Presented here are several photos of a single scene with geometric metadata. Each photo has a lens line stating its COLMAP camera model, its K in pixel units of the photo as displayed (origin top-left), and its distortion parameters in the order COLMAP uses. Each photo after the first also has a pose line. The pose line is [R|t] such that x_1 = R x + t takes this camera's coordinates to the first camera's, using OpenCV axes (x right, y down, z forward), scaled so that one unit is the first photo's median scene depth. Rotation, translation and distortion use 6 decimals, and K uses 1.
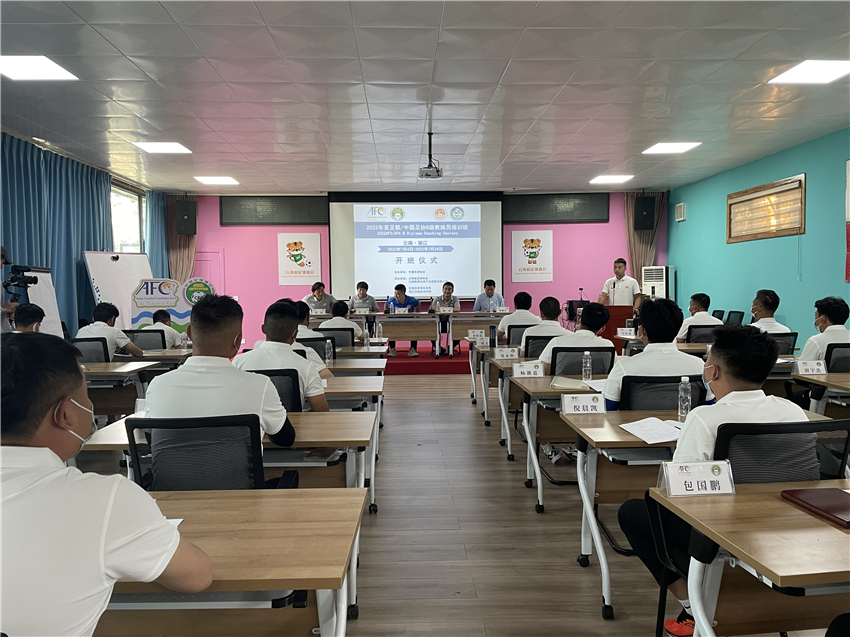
lens RADIAL K [[634.0, 0, 422.9], [0, 634.0, 307.6], [0, 0, 1]] dist [0.104511, -0.129607]
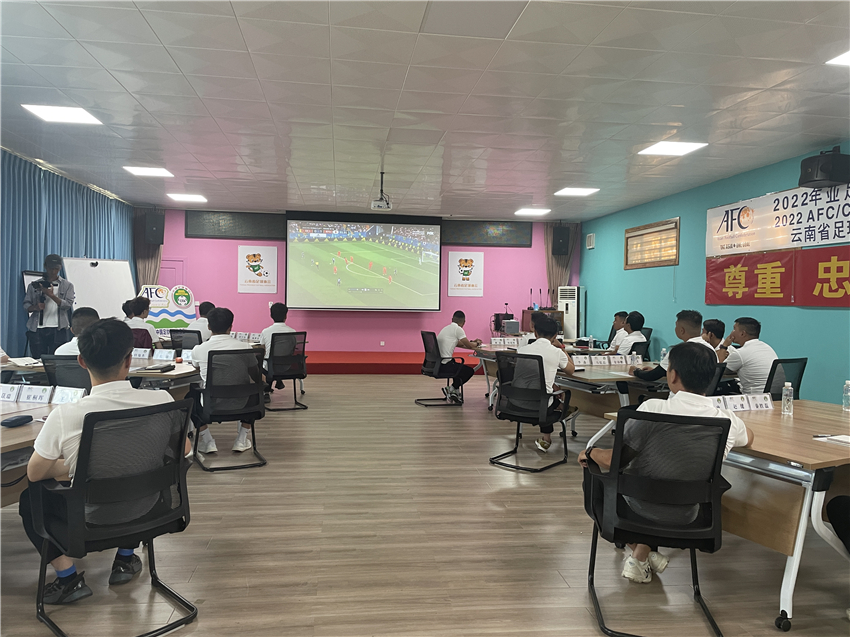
lens RADIAL K [[634.0, 0, 422.9], [0, 634.0, 307.6], [0, 0, 1]] dist [0.104511, -0.129607]
pose [[0.995067, 0.028242, 0.095098, -0.012084], [-0.026528, 0.999463, -0.019239, 0.003613], [-0.095590, 0.016621, 0.995282, -0.131481]]
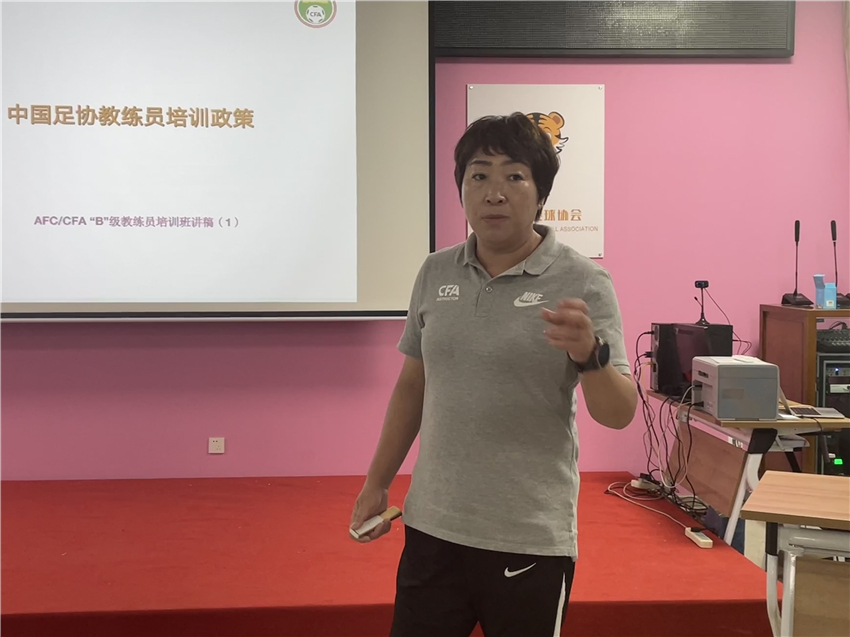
lens RADIAL K [[983.2, 0, 425.0], [0, 983.2, 318.5], [0, 0, 1]] dist [-0.002534, -0.004110]
pose [[0.999907, 0.007905, 0.011149, 0.120916], [-0.008013, 0.999921, 0.009639, -0.017121], [-0.011072, -0.009727, 0.999891, 0.567404]]
